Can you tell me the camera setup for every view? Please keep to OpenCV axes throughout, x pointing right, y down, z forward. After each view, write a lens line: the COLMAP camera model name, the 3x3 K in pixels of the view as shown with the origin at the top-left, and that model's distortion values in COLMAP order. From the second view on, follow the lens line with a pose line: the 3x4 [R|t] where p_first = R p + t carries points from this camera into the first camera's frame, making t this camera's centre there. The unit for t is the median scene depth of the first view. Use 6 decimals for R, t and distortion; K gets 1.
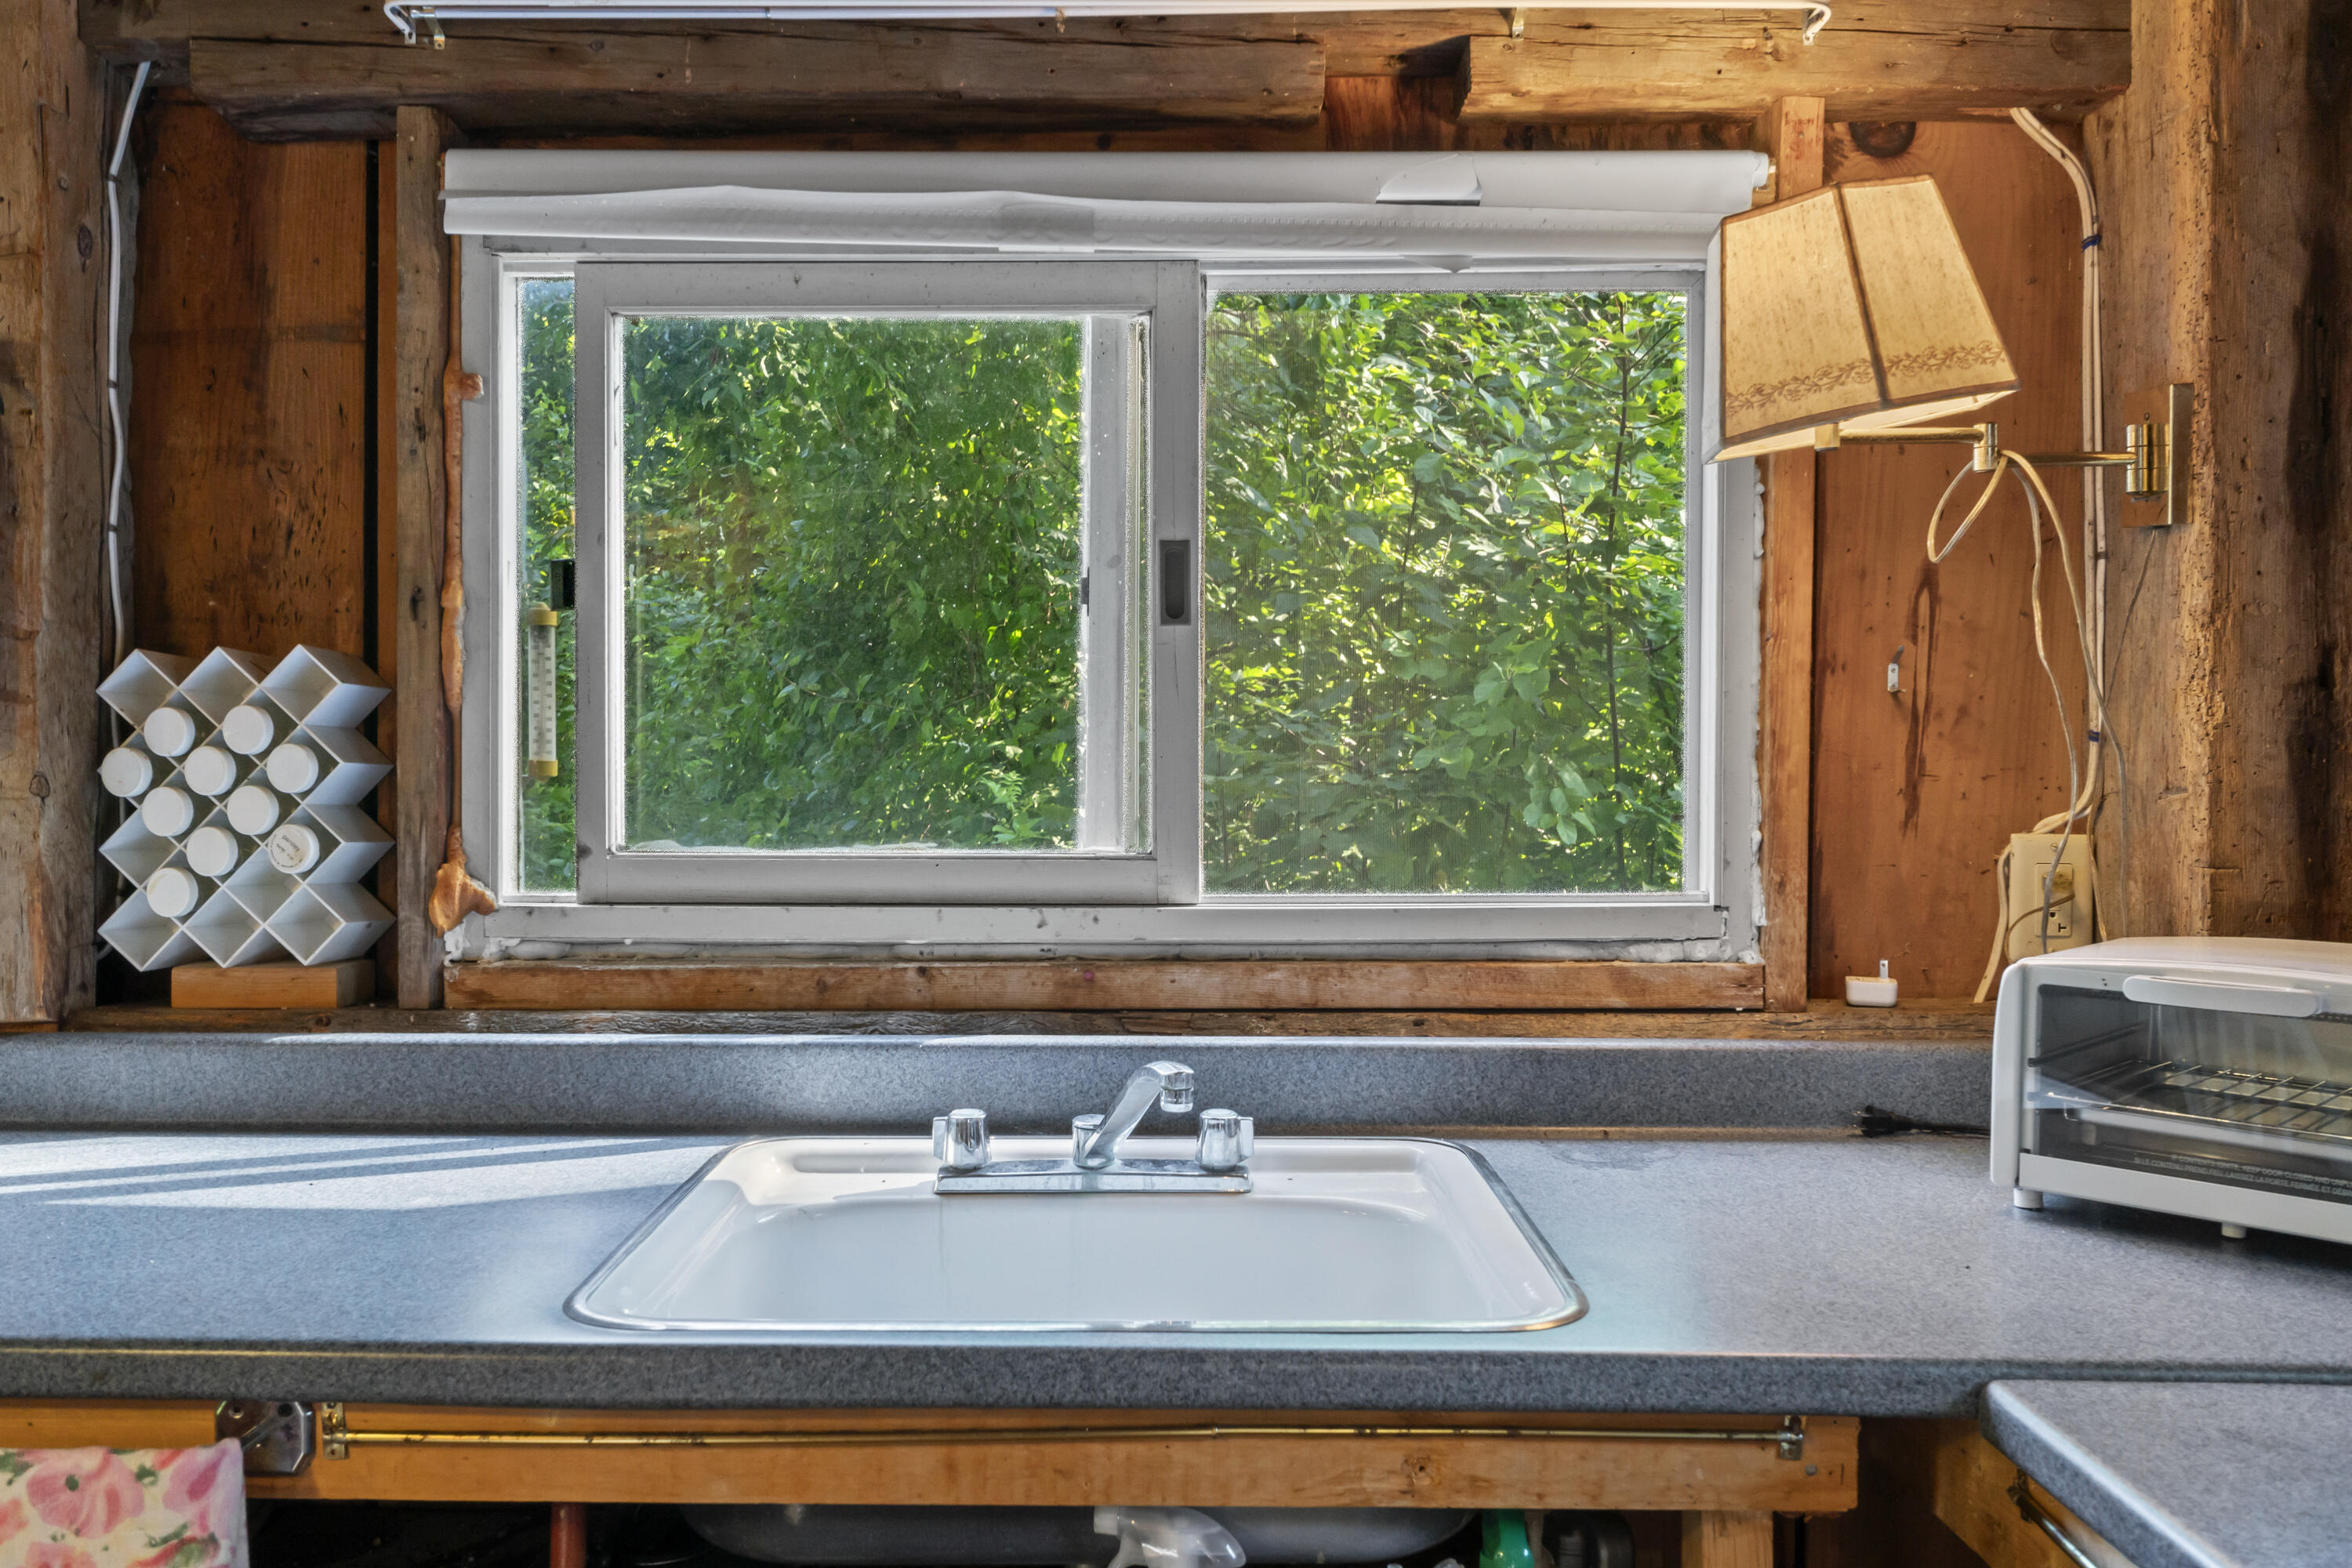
lens RADIAL K [[2022.5, 0, 1166.6], [0, 2022.5, 779.1], [0, 0, 1]] dist [0.004556, -0.005058]
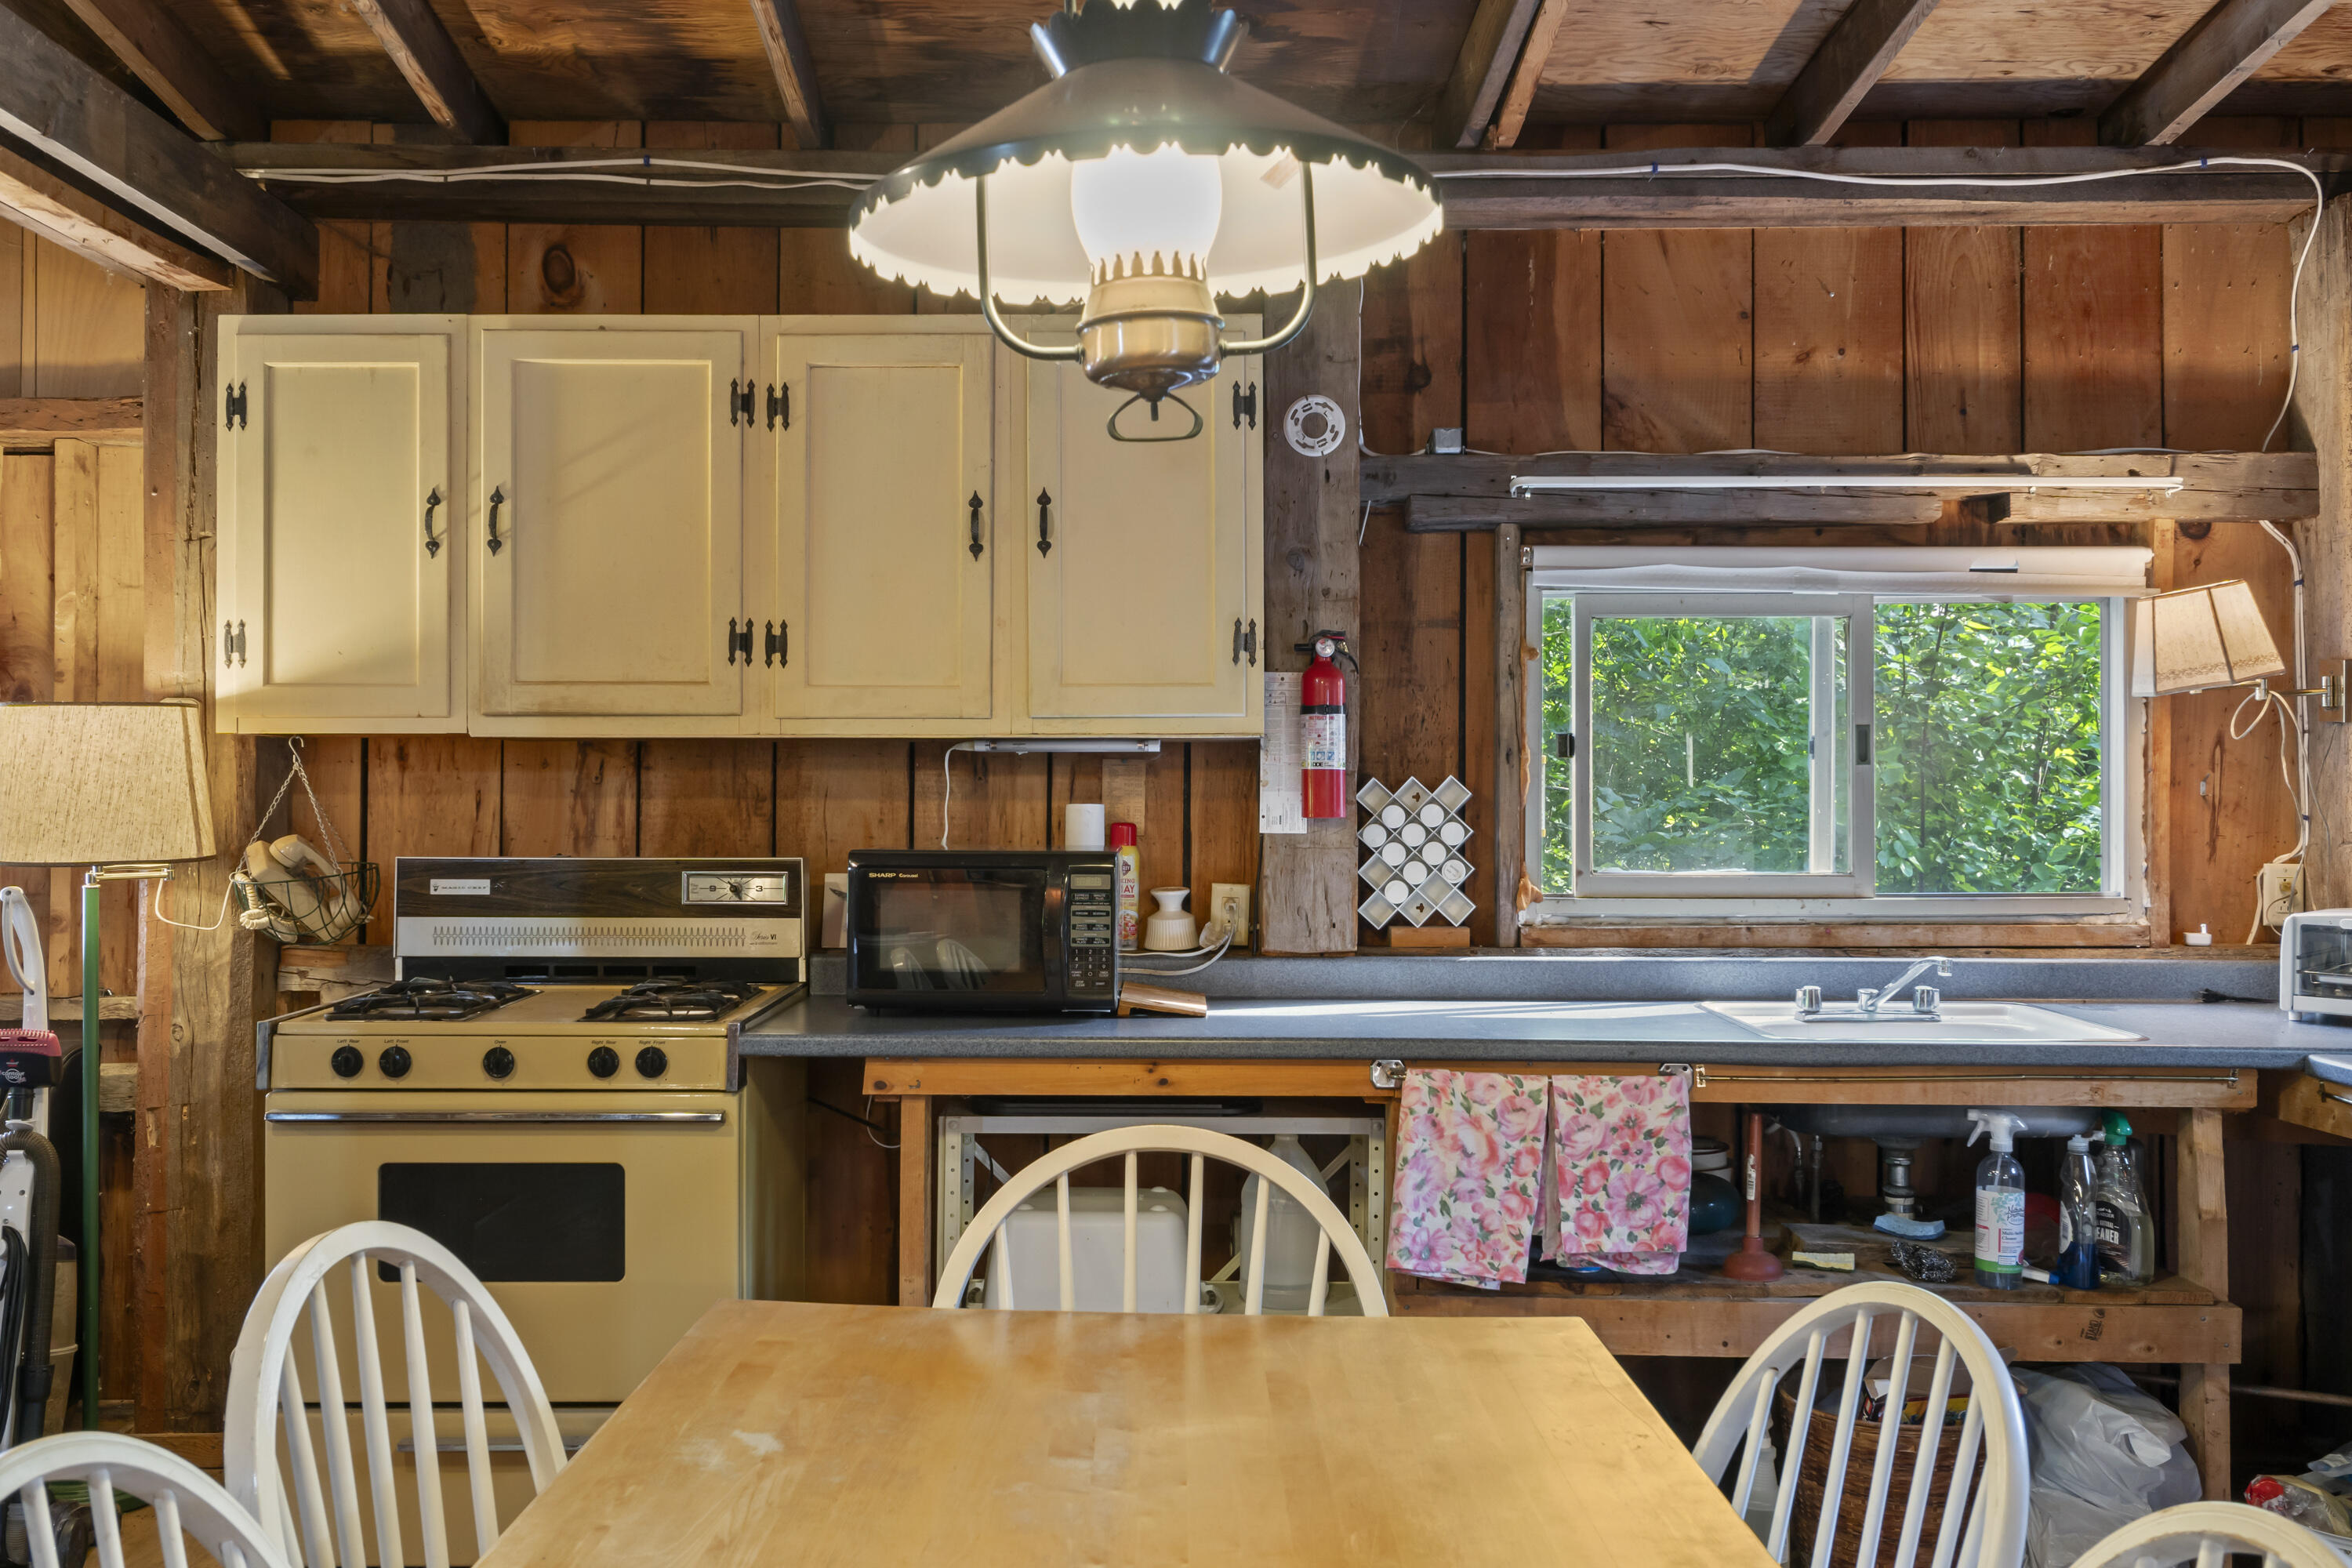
lens RADIAL K [[2022.5, 0, 1174.1], [0, 2022.5, 781.1], [0, 0, 1]] dist [0.004556, -0.005058]
pose [[0.999930, -0.001698, -0.011680, -0.698857], [0.001422, 0.999720, -0.023613, -0.010771], [0.011717, 0.023595, 0.999653, -1.130500]]
